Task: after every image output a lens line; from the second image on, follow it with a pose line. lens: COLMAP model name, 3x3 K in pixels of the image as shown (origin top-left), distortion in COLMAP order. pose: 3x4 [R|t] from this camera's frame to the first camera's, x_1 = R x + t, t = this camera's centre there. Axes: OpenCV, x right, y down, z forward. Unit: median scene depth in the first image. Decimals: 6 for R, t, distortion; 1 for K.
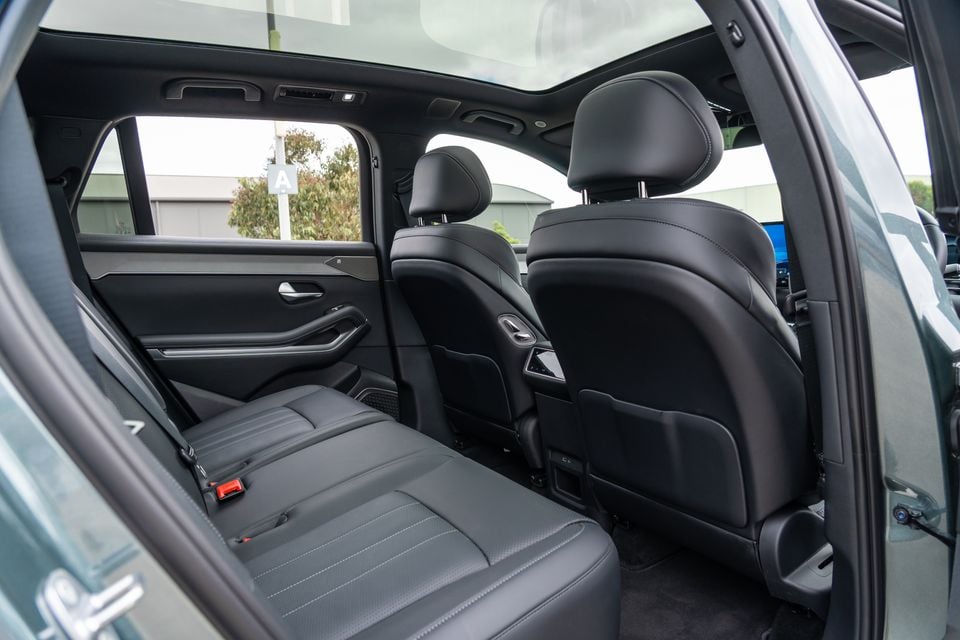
lens RADIAL K [[663.1, 0, 477.1], [0, 663.1, 343.9], [0, 0, 1]] dist [-0.007690, -0.000911]
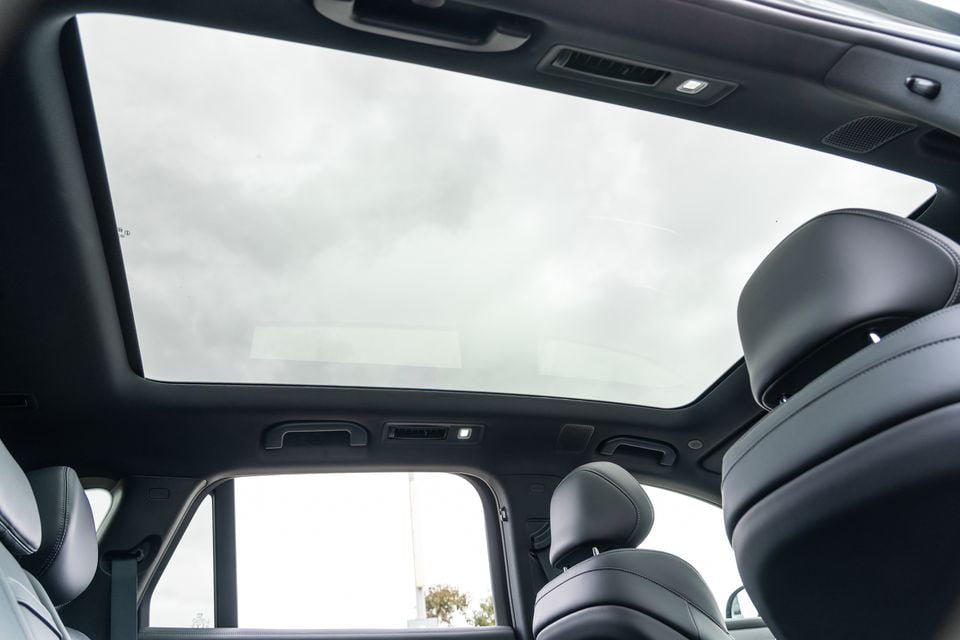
lens RADIAL K [[663.1, 0, 477.1], [0, 663.1, 343.9], [0, 0, 1]] dist [-0.007690, -0.000911]
pose [[0.968643, -0.193825, -0.155444, -0.016018], [0.047523, 0.758620, -0.649797, 0.099865], [0.243870, 0.622035, 0.744043, 0.245728]]
